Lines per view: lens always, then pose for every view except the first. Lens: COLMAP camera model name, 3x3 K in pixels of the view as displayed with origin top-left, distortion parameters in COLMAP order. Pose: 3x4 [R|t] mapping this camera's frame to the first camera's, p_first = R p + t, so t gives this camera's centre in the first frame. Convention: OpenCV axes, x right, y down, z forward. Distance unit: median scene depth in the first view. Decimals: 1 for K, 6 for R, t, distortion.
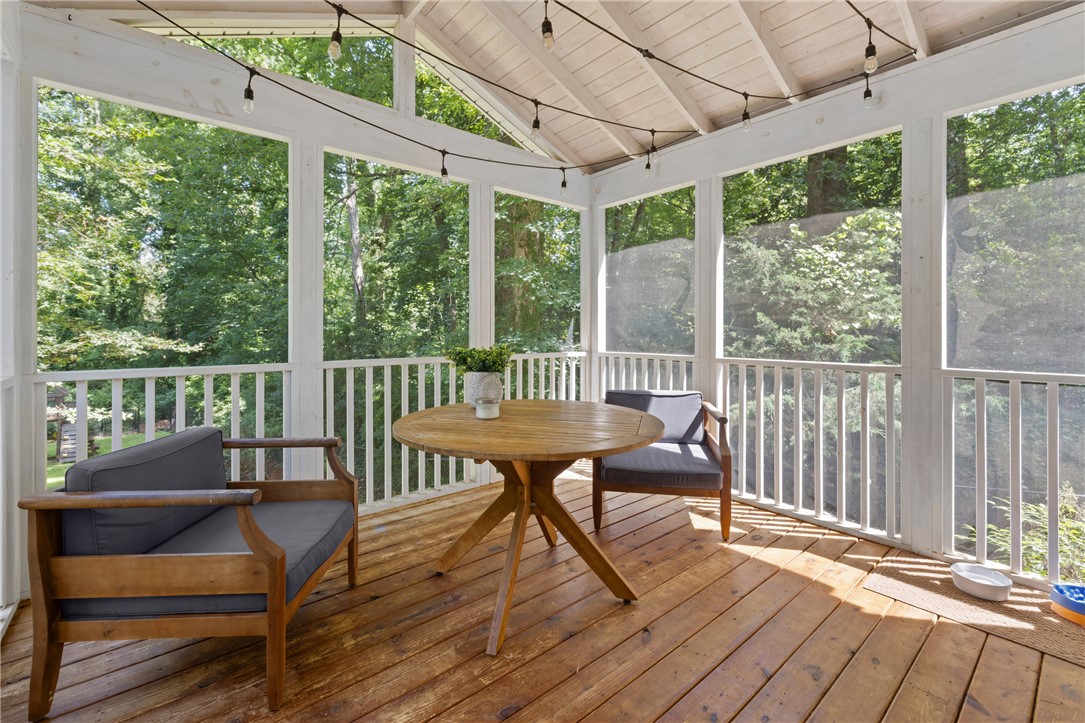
lens RADIAL K [[467.3, 0, 540.1], [0, 467.3, 327.3], [0, 0, 1]] dist [-0.000016, -0.000037]
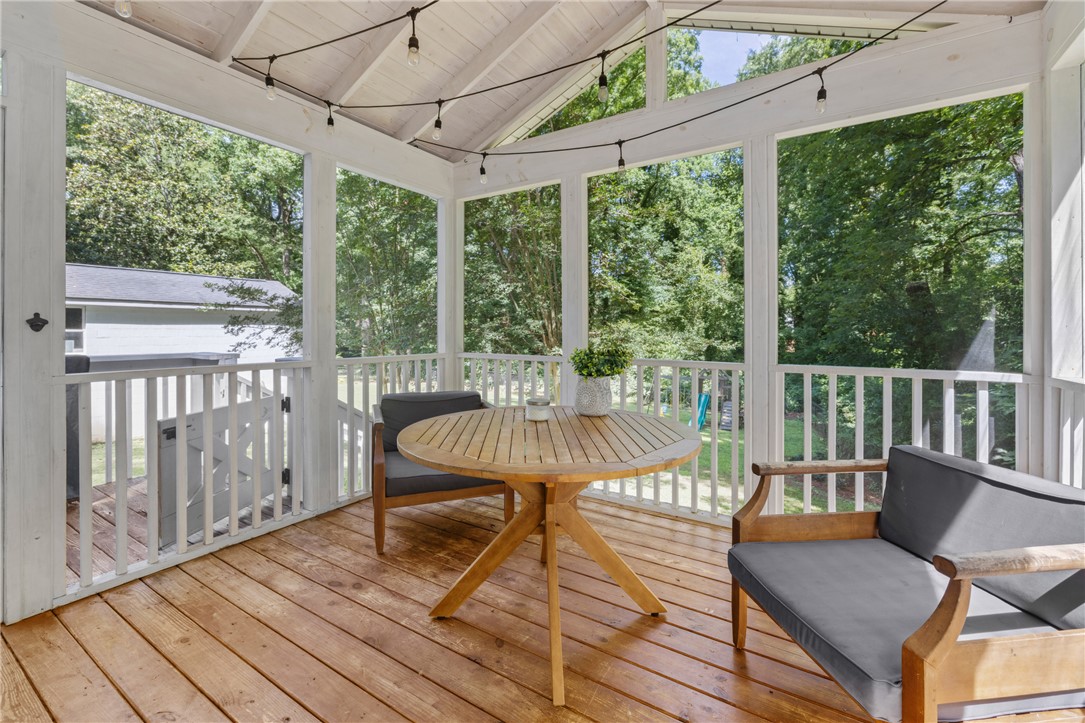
lens RADIAL K [[462.2, 0, 543.3], [0, 462.2, 335.6], [0, 0, 1]] dist [0.001395, 0.000104]
pose [[0.297345, 0.004685, -0.954759, 0.542076], [0.006536, 0.999955, 0.006942, 0.005541], [0.954748, -0.008305, 0.297301, 0.478080]]
